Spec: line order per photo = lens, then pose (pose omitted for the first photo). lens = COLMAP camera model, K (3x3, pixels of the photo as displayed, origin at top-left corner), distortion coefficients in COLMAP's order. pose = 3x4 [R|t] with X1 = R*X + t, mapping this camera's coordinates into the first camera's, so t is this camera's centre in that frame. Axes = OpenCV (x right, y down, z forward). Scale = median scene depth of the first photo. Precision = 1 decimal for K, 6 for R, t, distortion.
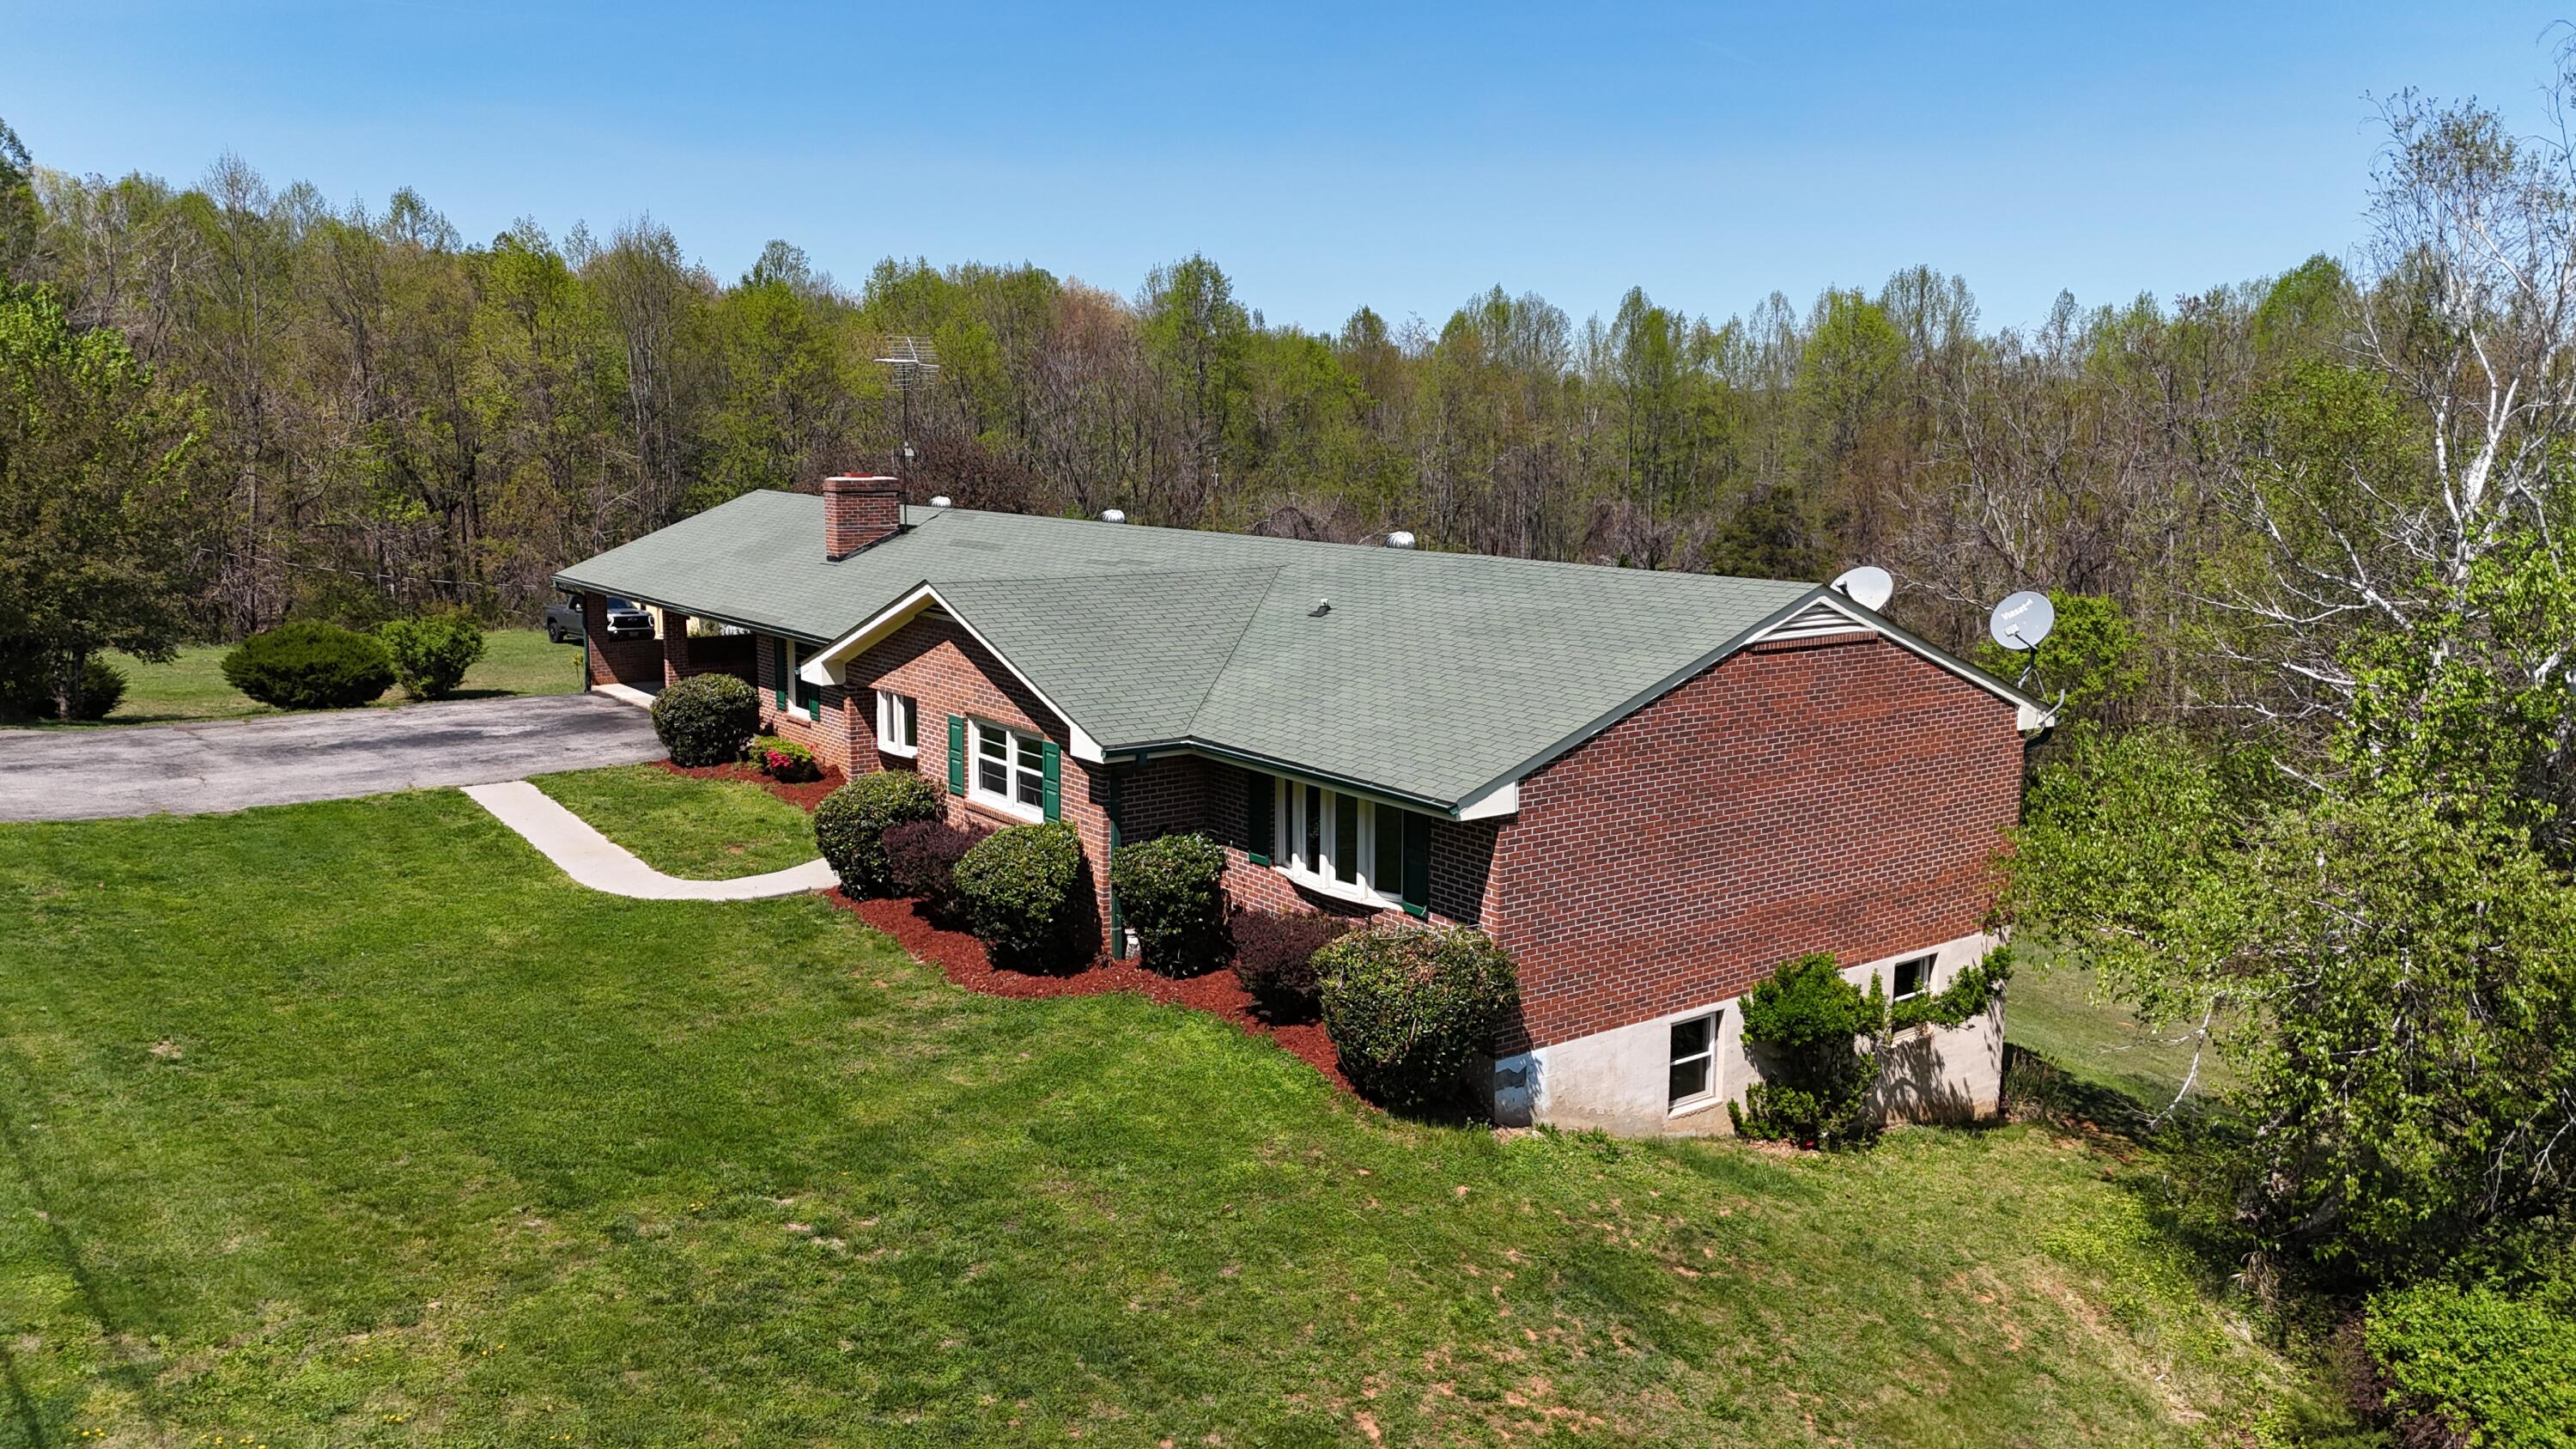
lens RADIAL K [[1895.6, 0, 1288.0], [0, 1895.6, 724.5], [0, 0, 1]] dist [0.095017, -0.106621]
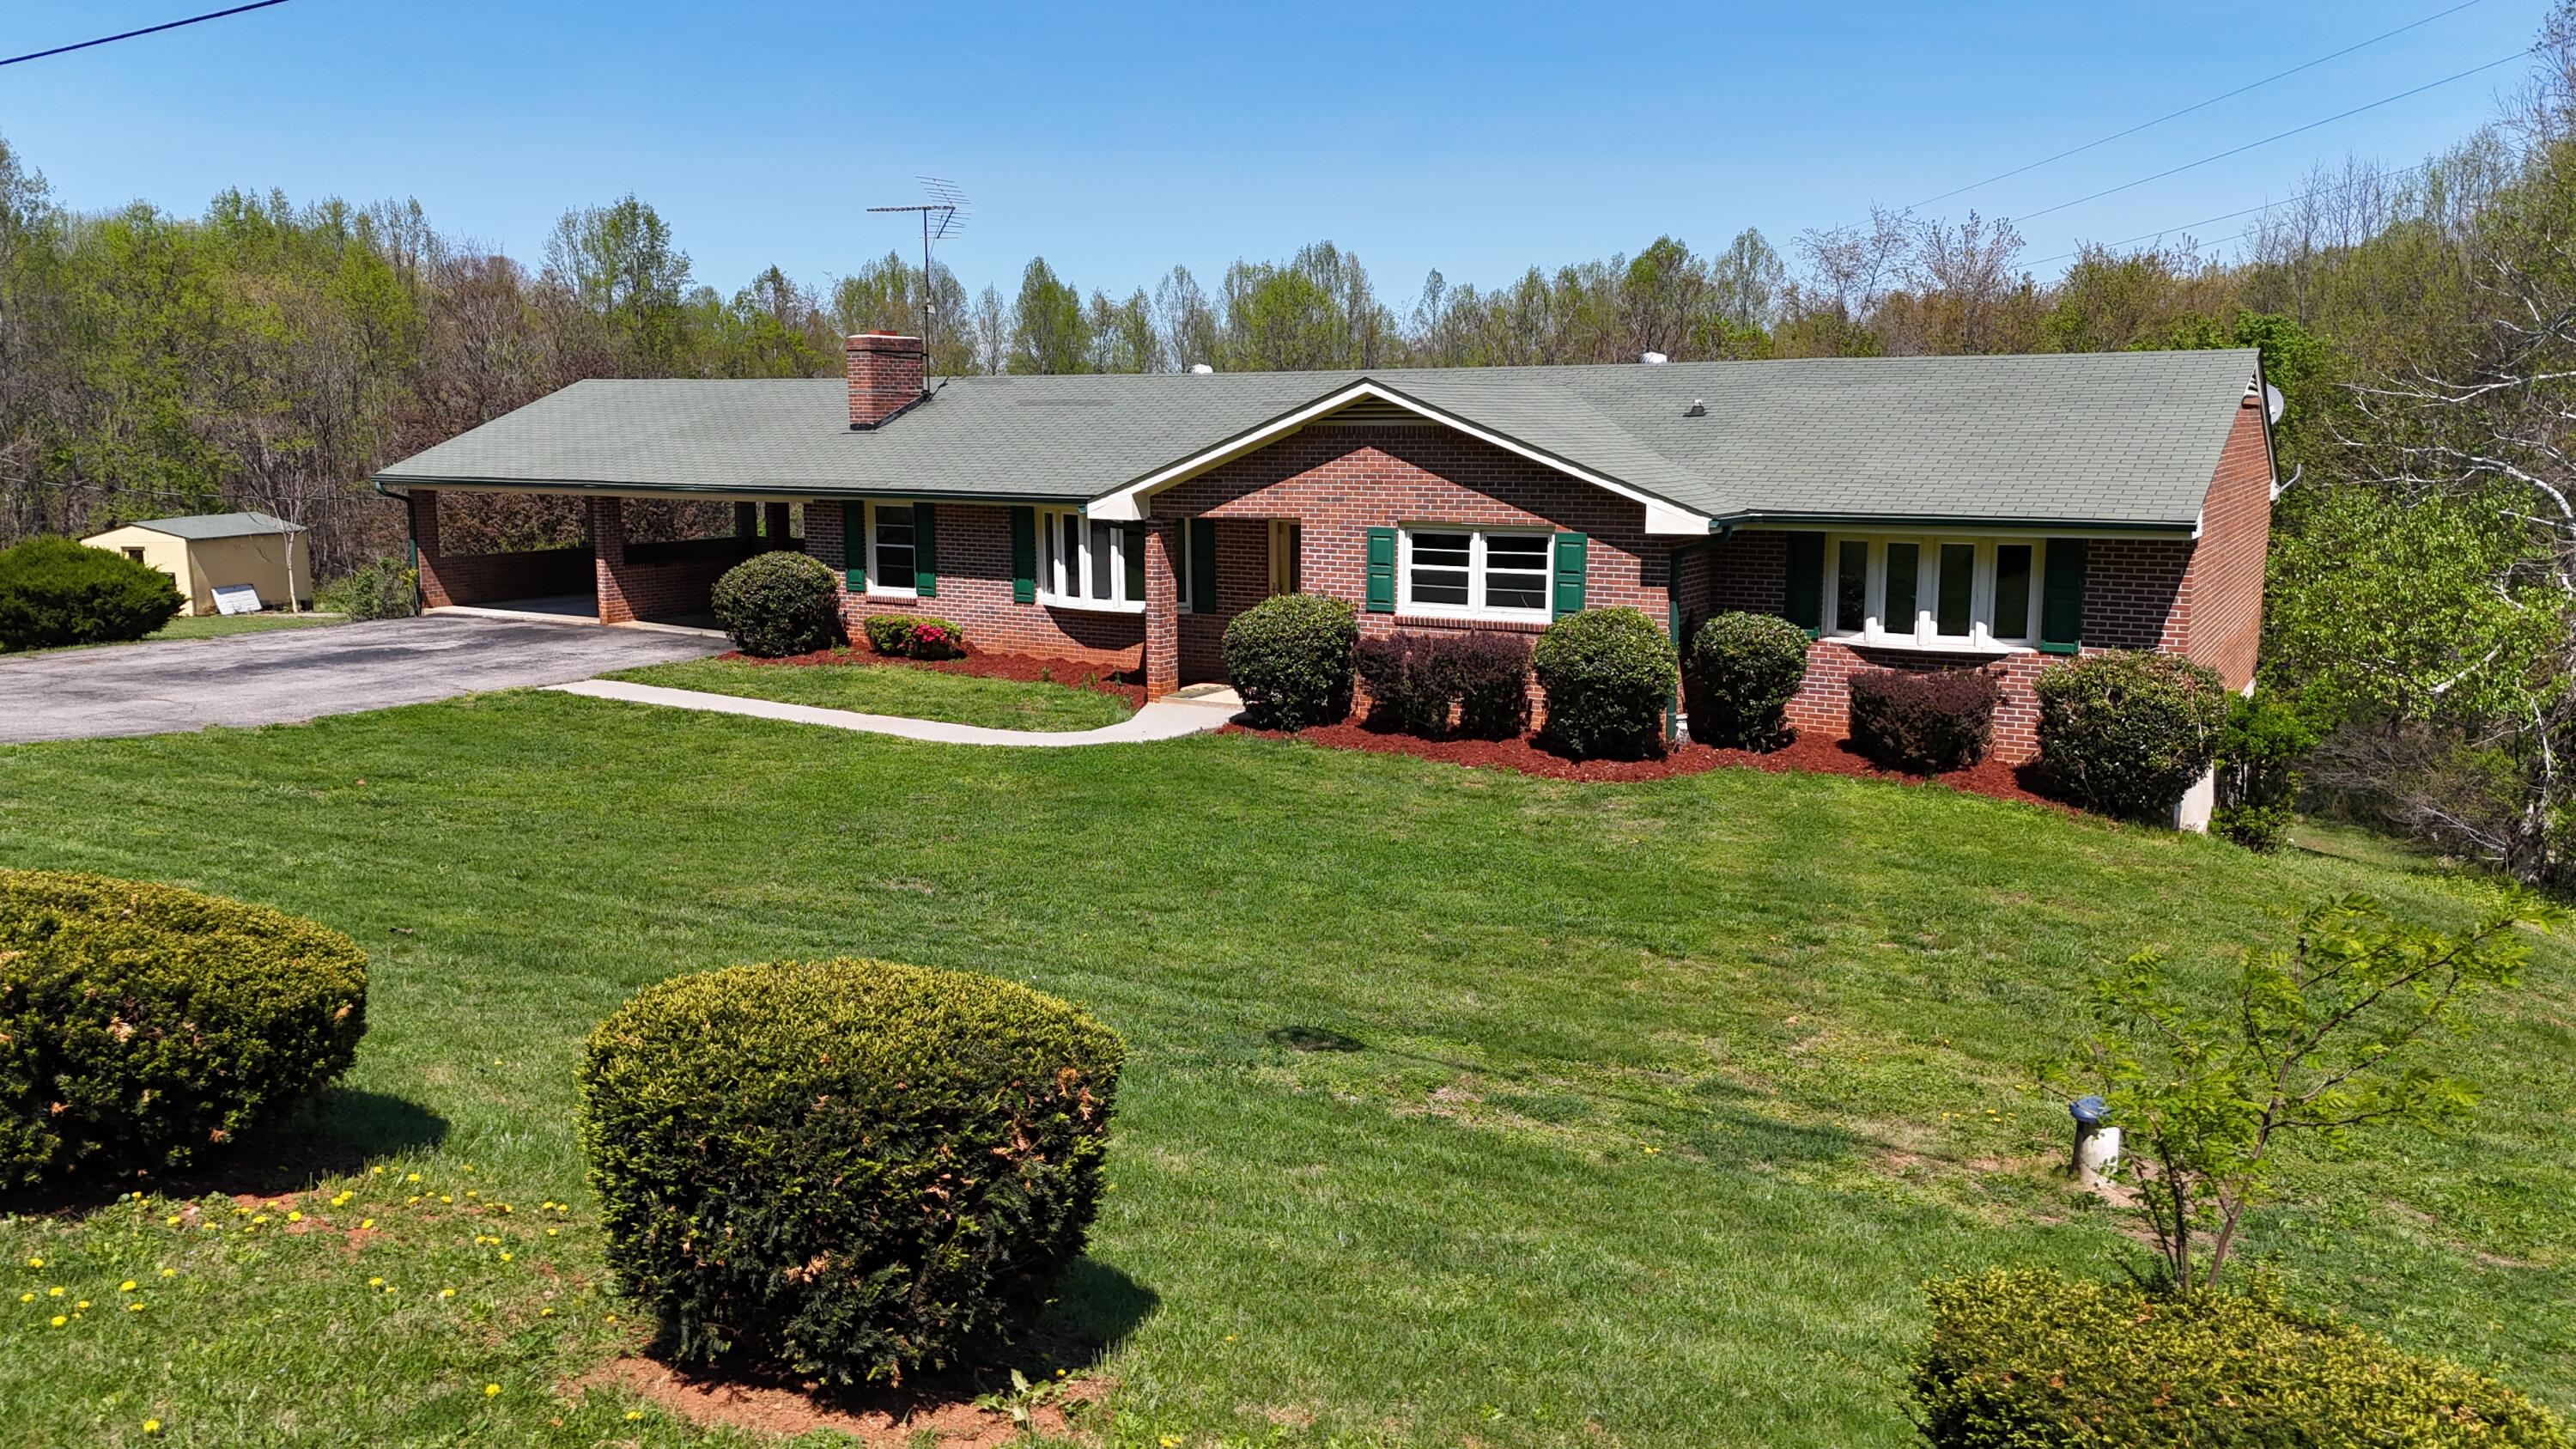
lens RADIAL K [[1895.6, 0, 1288.0], [0, 1895.6, 724.5], [0, 0, 1]] dist [0.095017, -0.106621]
pose [[0.926608, -0.068099, 0.369810, -0.514964], [0.067947, 0.997598, 0.013453, 0.069697], [-0.369838, 0.012662, 0.929010, 0.130572]]
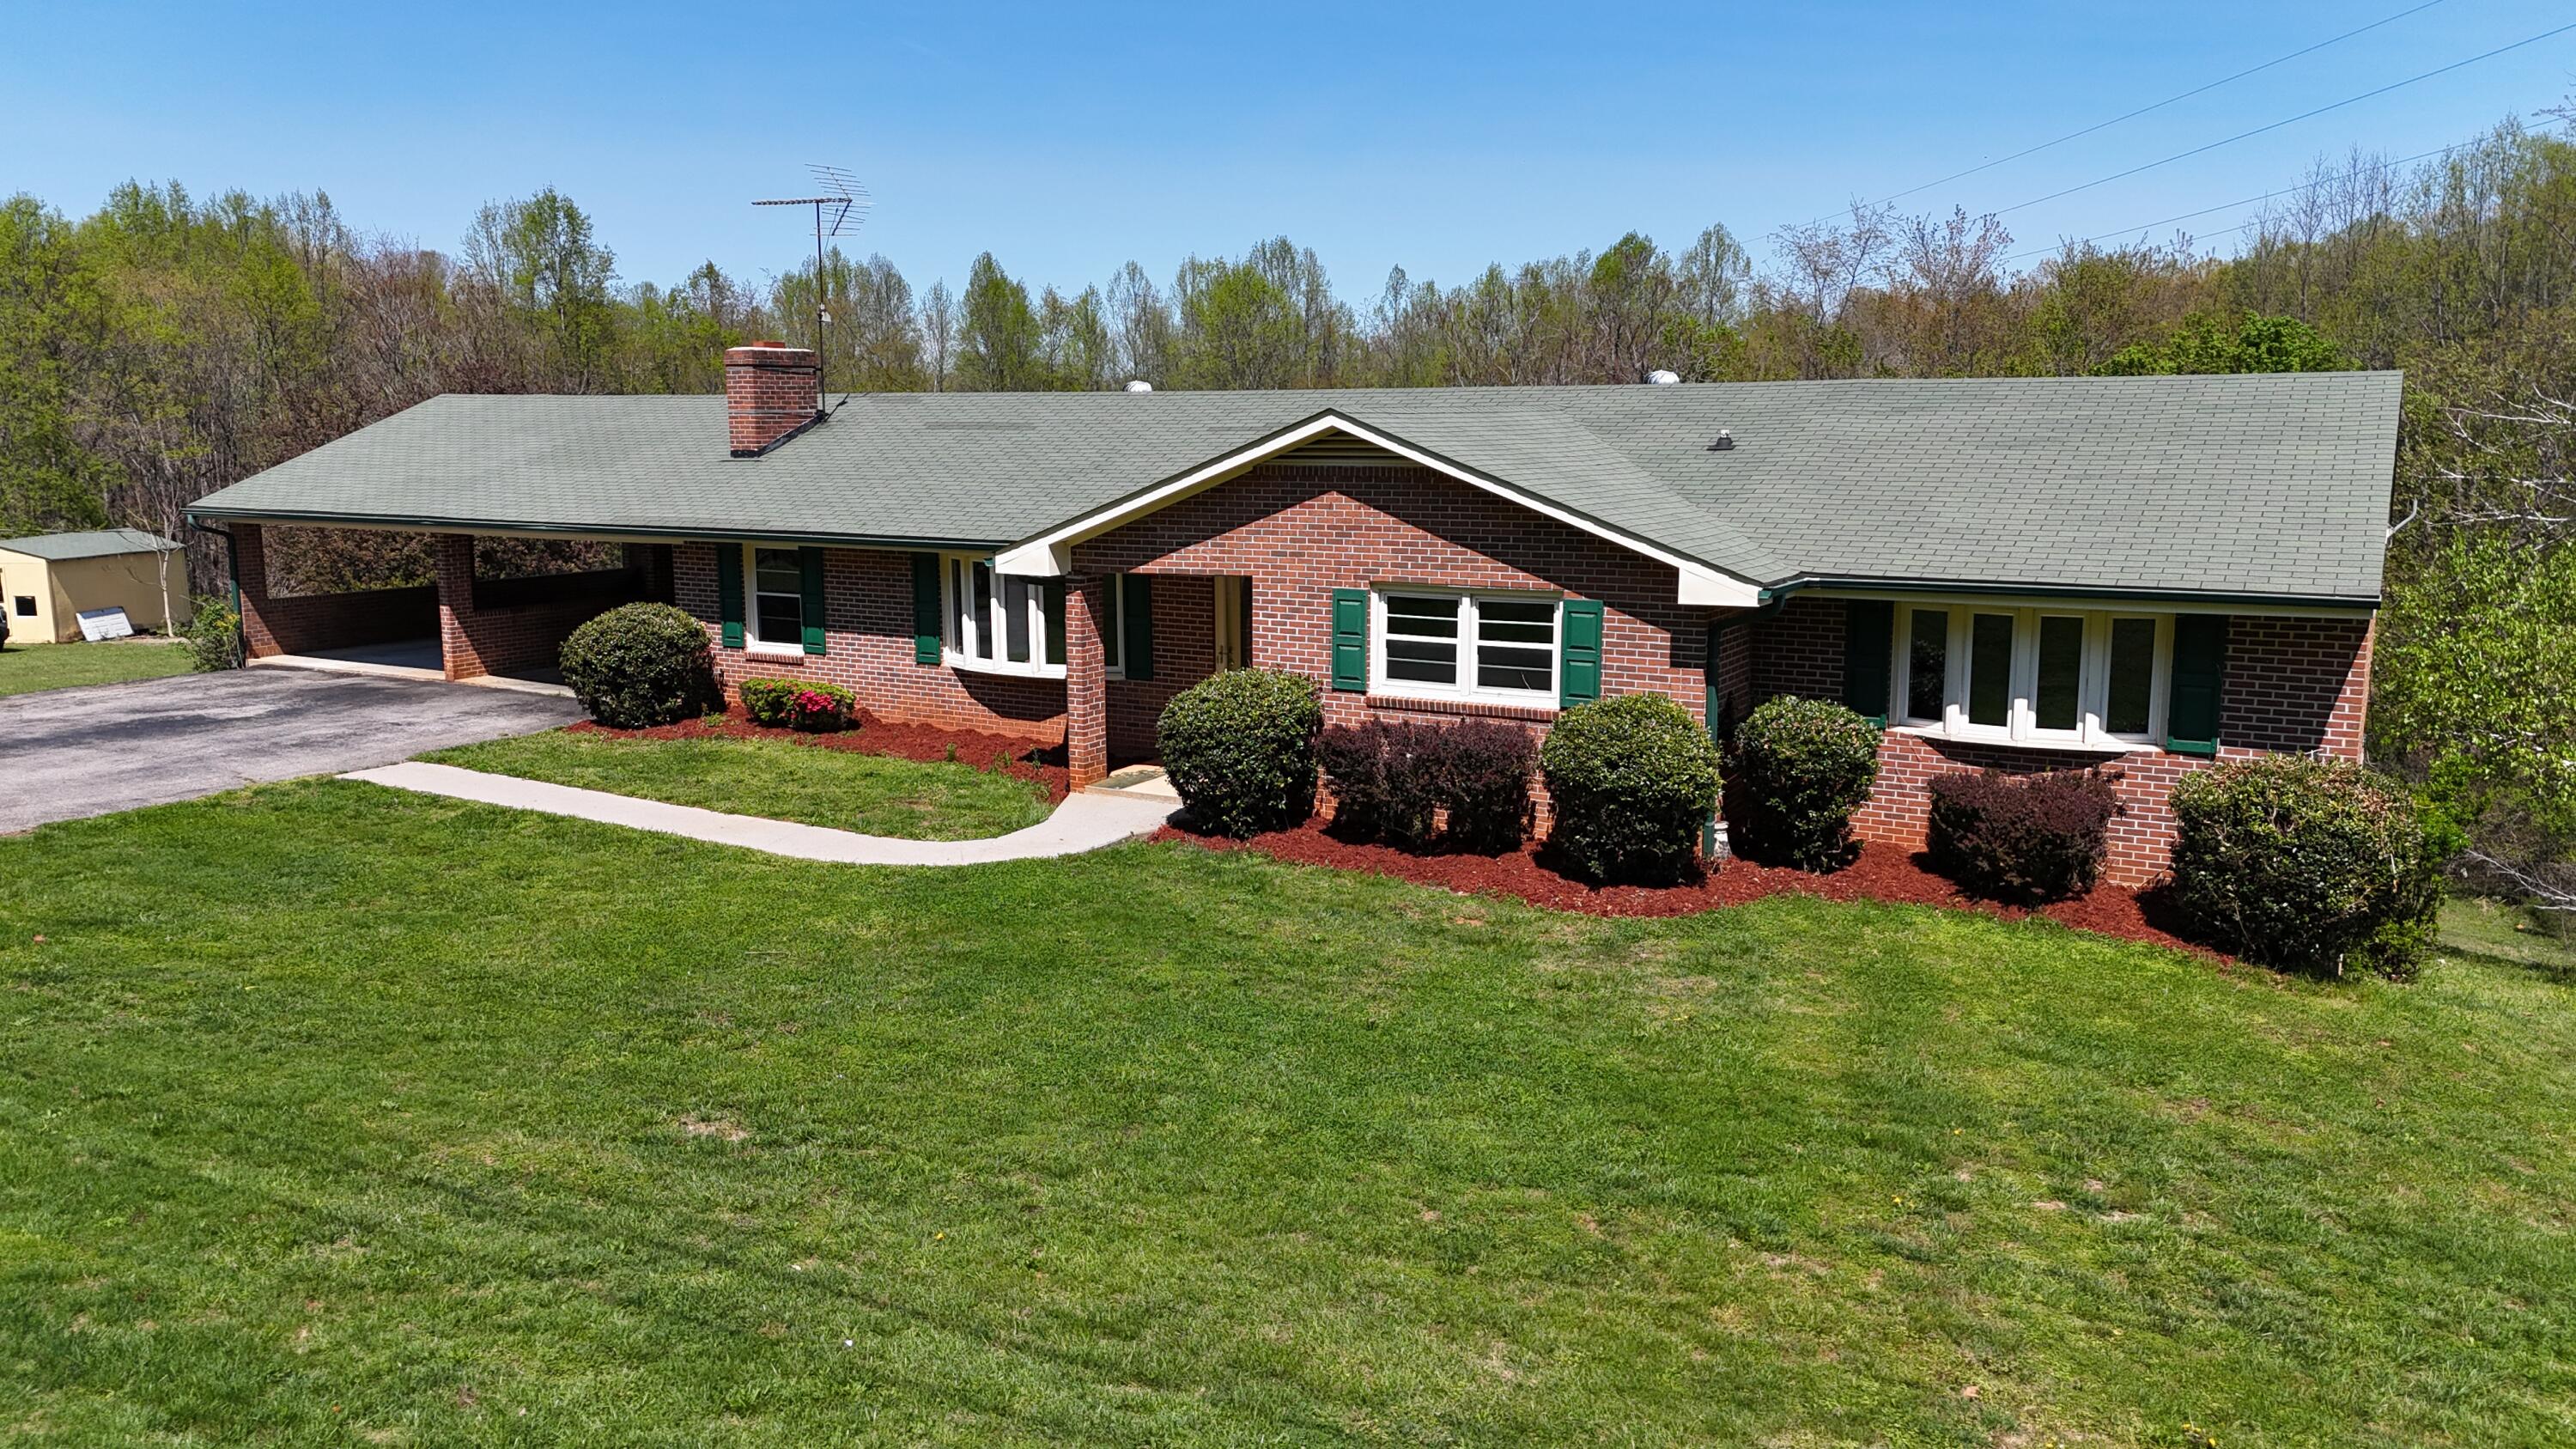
lens RADIAL K [[1895.6, 0, 1288.0], [0, 1895.6, 724.5], [0, 0, 1]] dist [0.095017, -0.106621]
pose [[0.917876, -0.073659, 0.389973, -0.453224], [0.072557, 0.997209, 0.017580, 0.031837], [-0.390179, 0.012159, 0.920659, 0.269210]]
